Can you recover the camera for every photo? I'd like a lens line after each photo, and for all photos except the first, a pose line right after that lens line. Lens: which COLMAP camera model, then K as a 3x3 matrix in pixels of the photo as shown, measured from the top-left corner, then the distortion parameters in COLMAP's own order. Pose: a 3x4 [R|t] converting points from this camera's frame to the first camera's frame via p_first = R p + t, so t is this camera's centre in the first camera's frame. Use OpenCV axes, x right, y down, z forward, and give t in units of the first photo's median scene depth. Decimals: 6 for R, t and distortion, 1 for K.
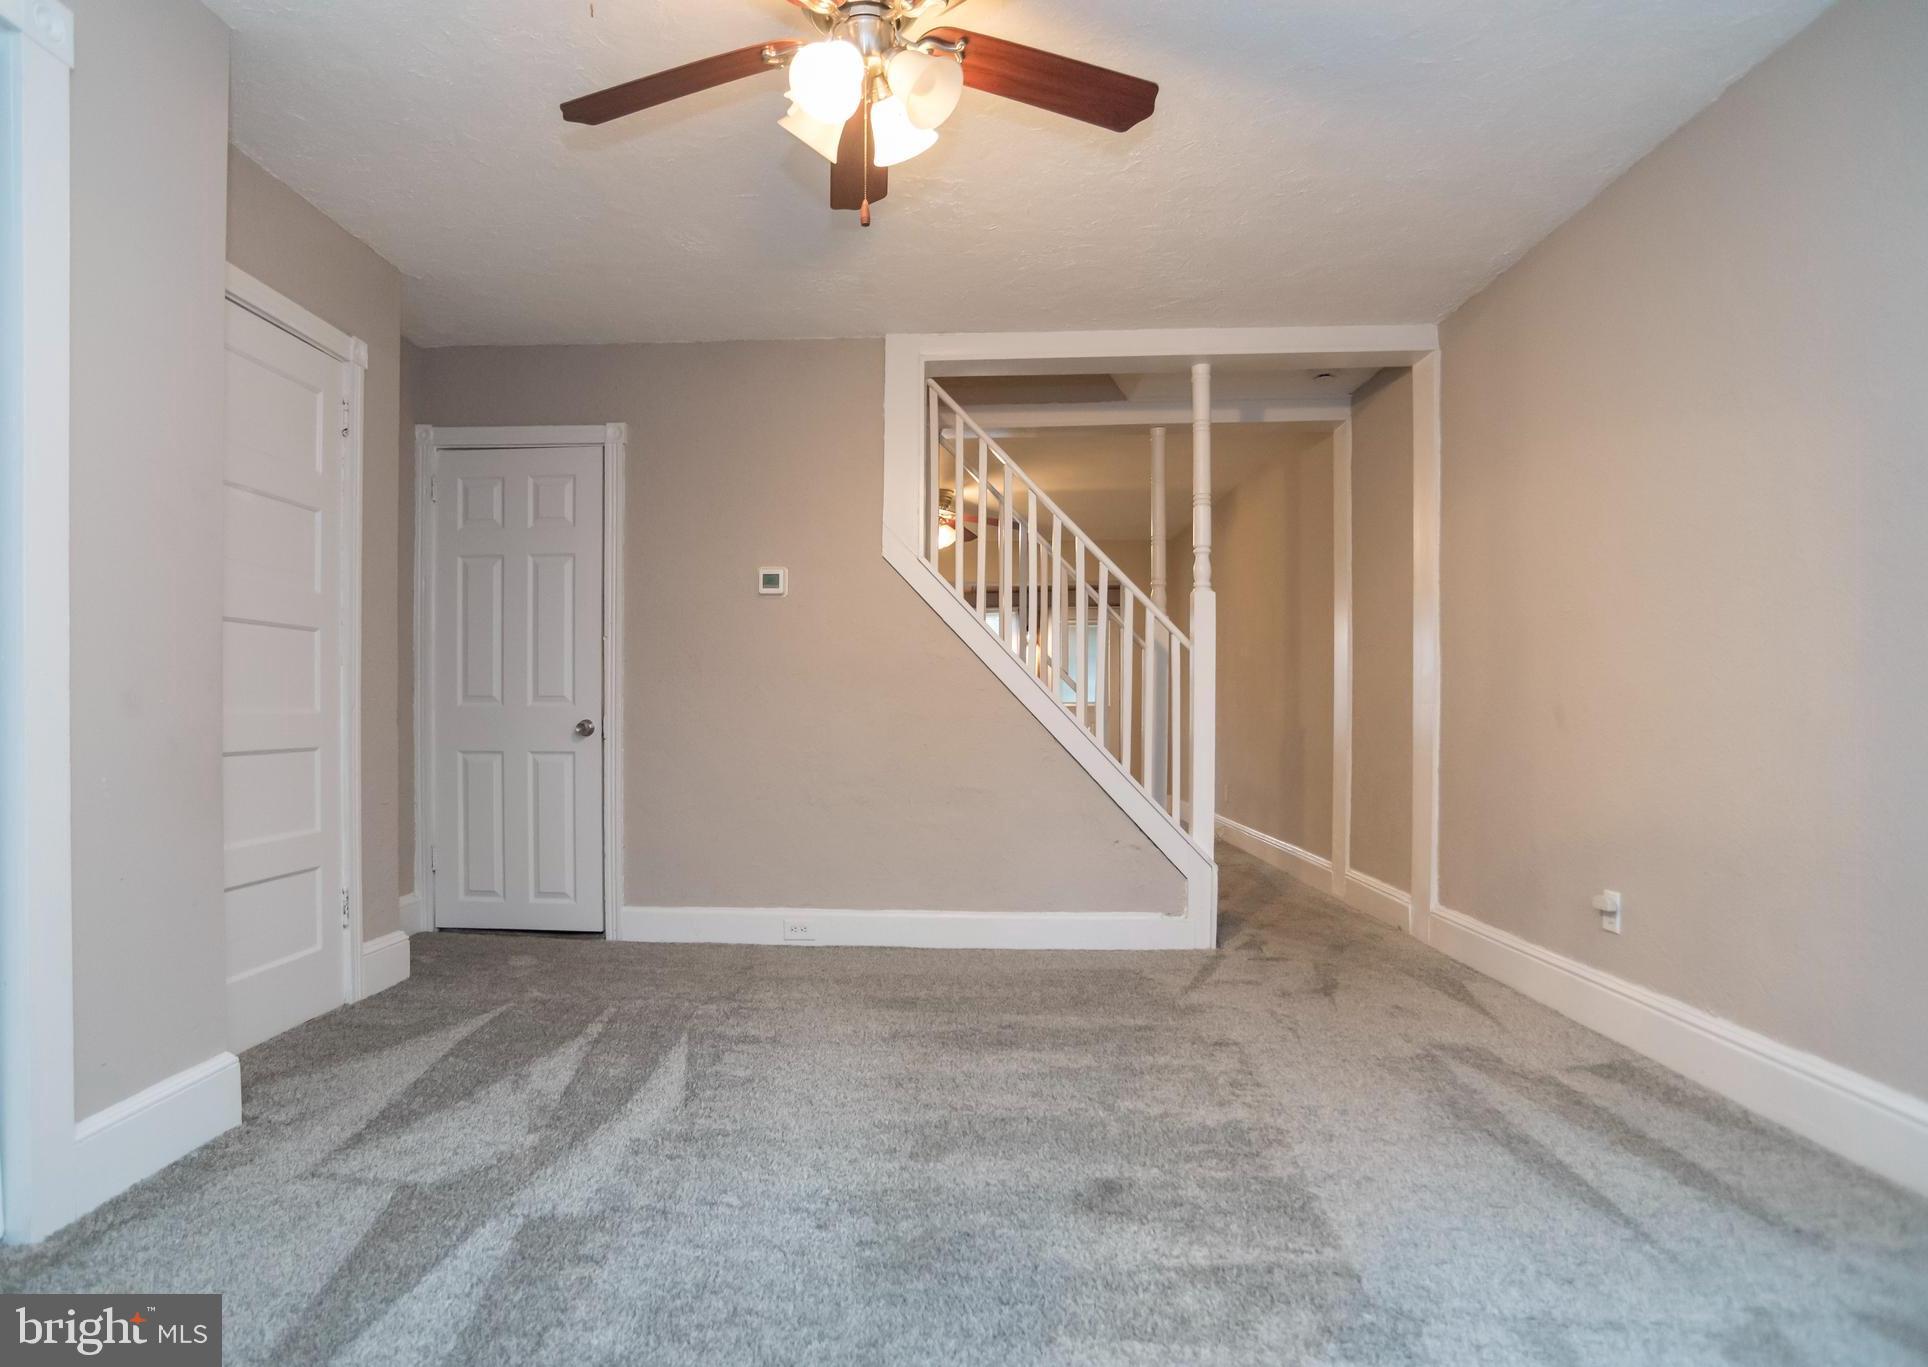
lens RADIAL K [[986.9, 0, 961.4], [0, 986.9, 711.9], [0, 0, 1]] dist [-0.063598, 0.012746]
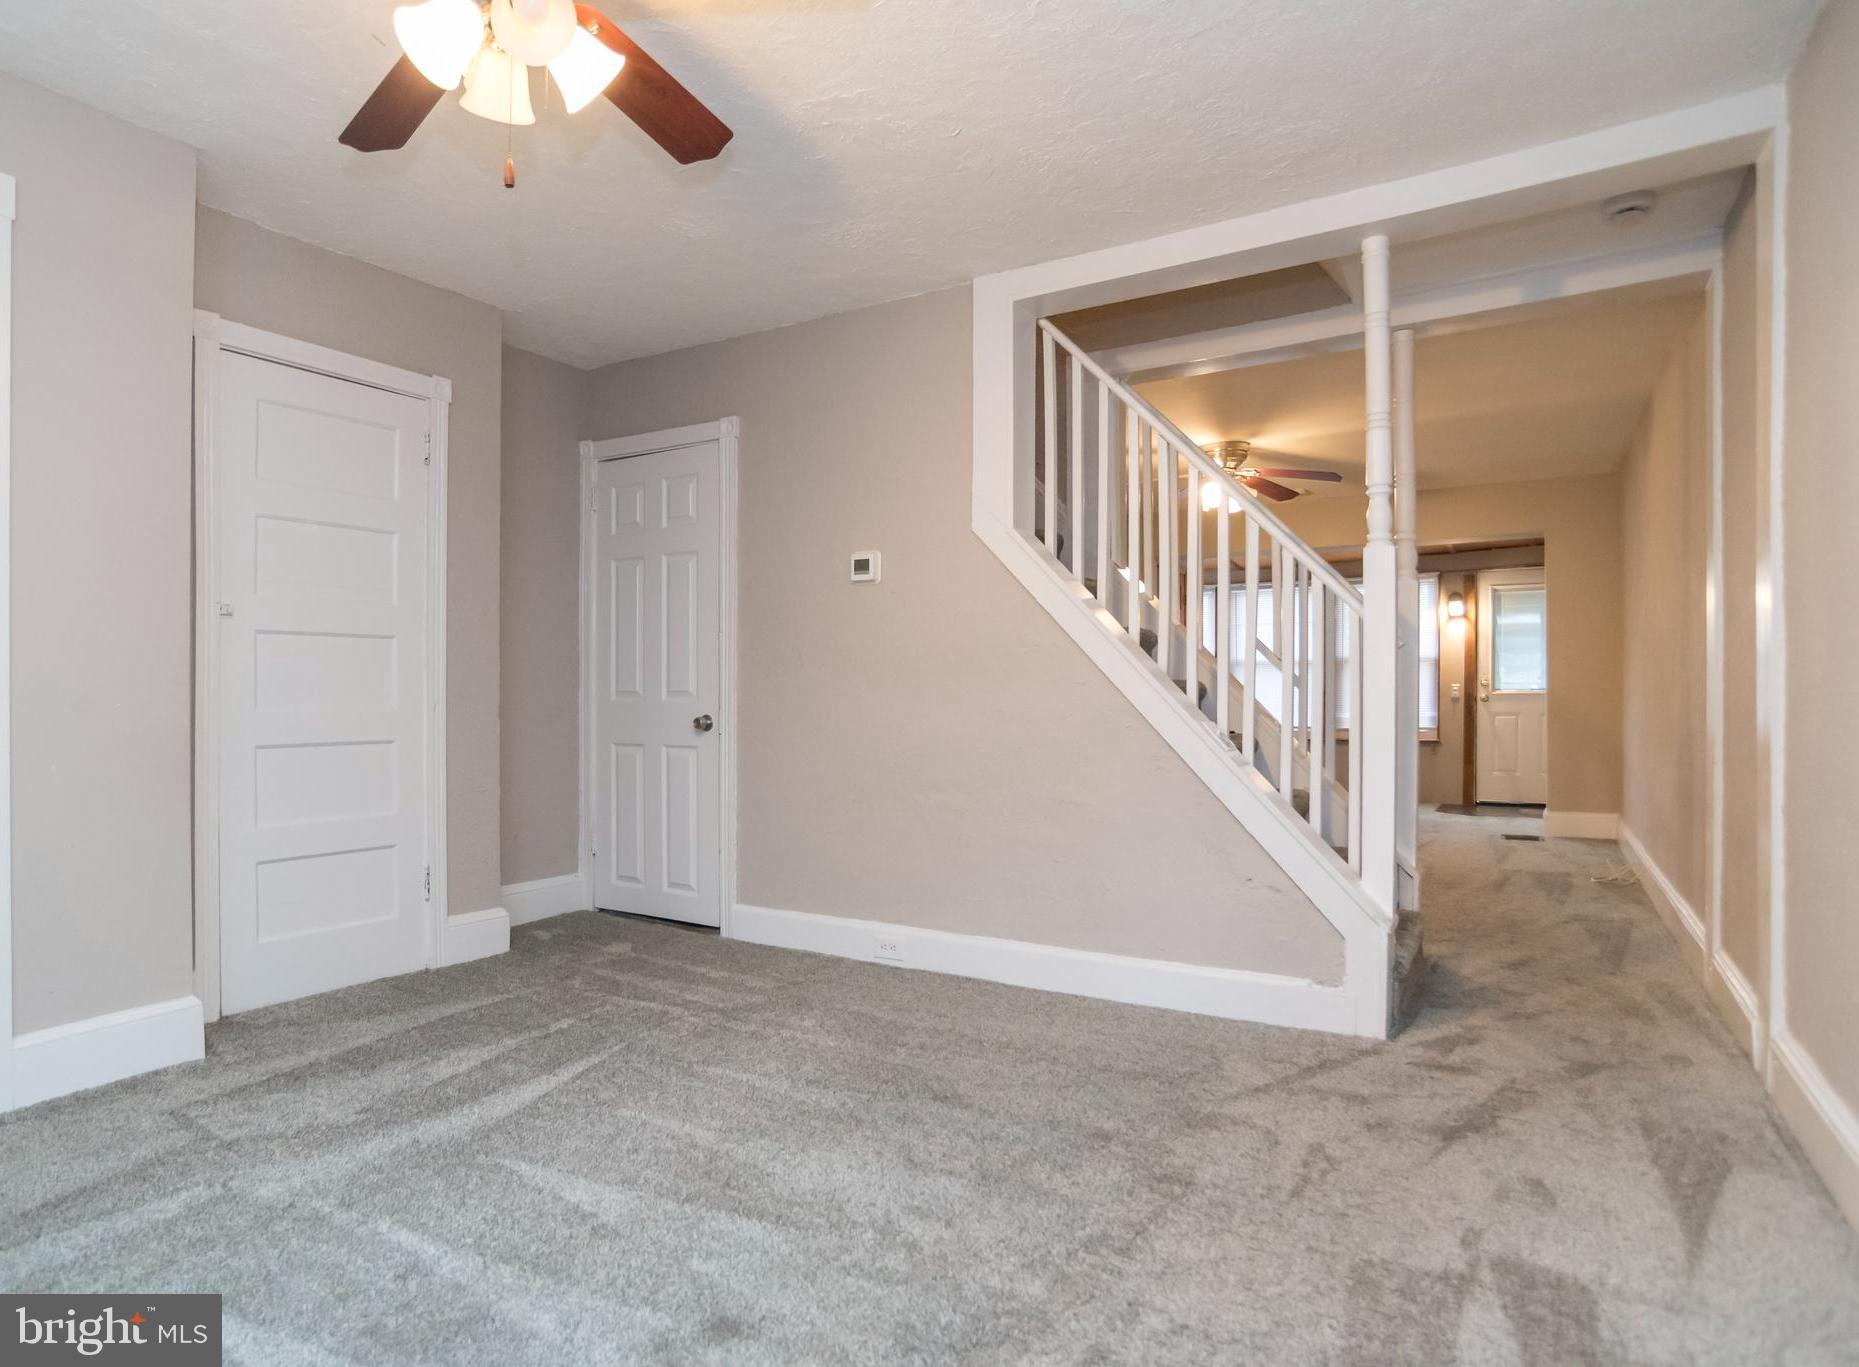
lens RADIAL K [[1042.5, 0, 853.5], [0, 1042.5, 684.7], [0, 0, 1]] dist [-0.071013, 0.035125]
pose [[0.867528, -0.006260, -0.497348, 0.291856], [-0.001064, 0.999895, -0.014441, -0.008066], [0.497387, 0.013057, 0.867431, 0.151207]]
